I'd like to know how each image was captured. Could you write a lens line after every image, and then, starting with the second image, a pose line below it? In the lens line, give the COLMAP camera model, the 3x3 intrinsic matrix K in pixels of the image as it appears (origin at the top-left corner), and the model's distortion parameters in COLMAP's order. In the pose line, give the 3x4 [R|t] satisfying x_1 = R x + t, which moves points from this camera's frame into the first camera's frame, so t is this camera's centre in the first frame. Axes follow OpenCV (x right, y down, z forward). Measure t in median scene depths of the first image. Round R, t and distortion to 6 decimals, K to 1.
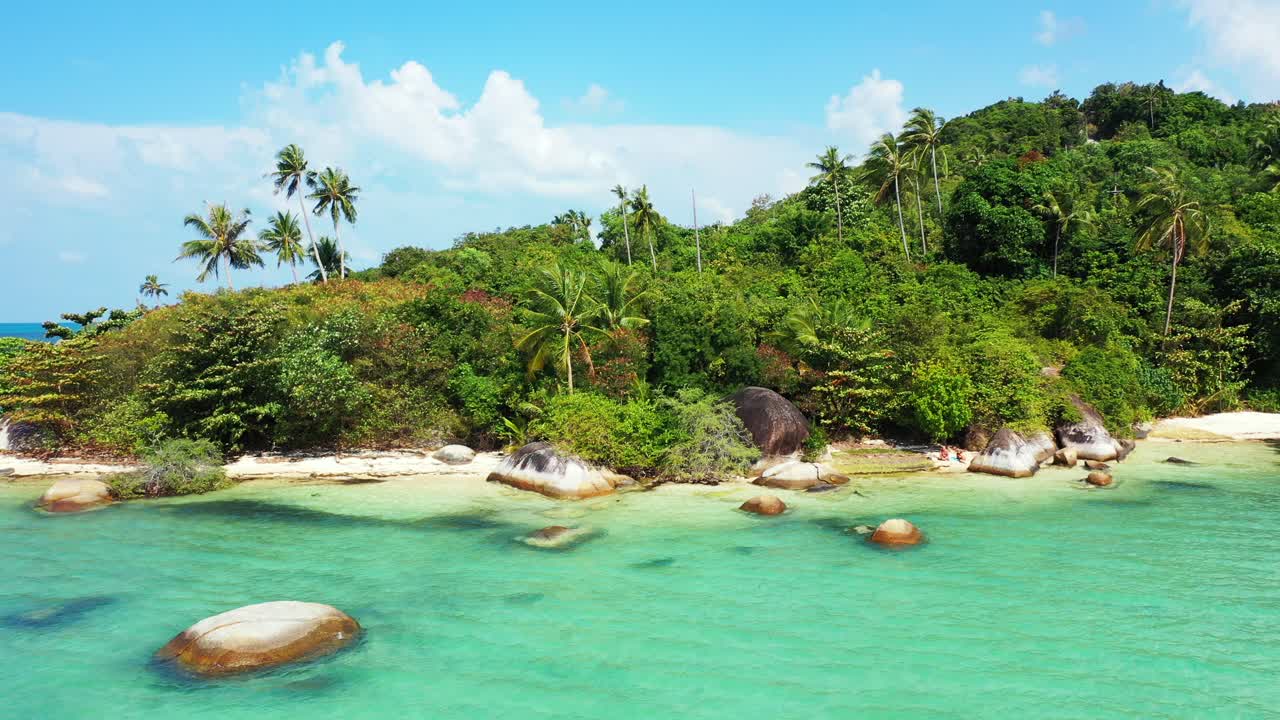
lens RADIAL K [[945.9, 0, 640.0], [0, 945.9, 360.0], [0, 0, 1]] dist [0.007318, 0.012286]
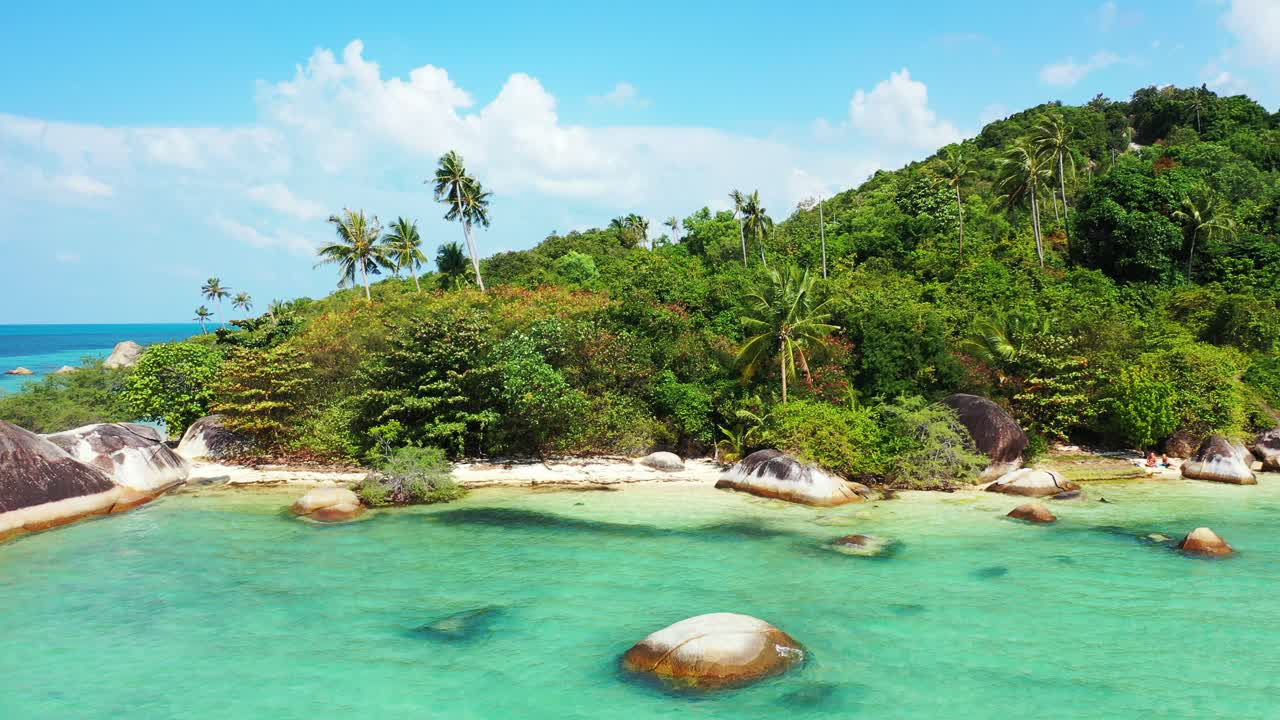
lens RADIAL K [[948.9, 0, 640.0], [0, 948.9, 360.0], [0, 0, 1]] dist [0.016671, 0.007046]
pose [[0.999895, -0.000217, 0.014480, -0.233120], [0.000237, 0.999999, -0.001330, -0.006257], [-0.014480, 0.001333, 0.999894, -0.005357]]
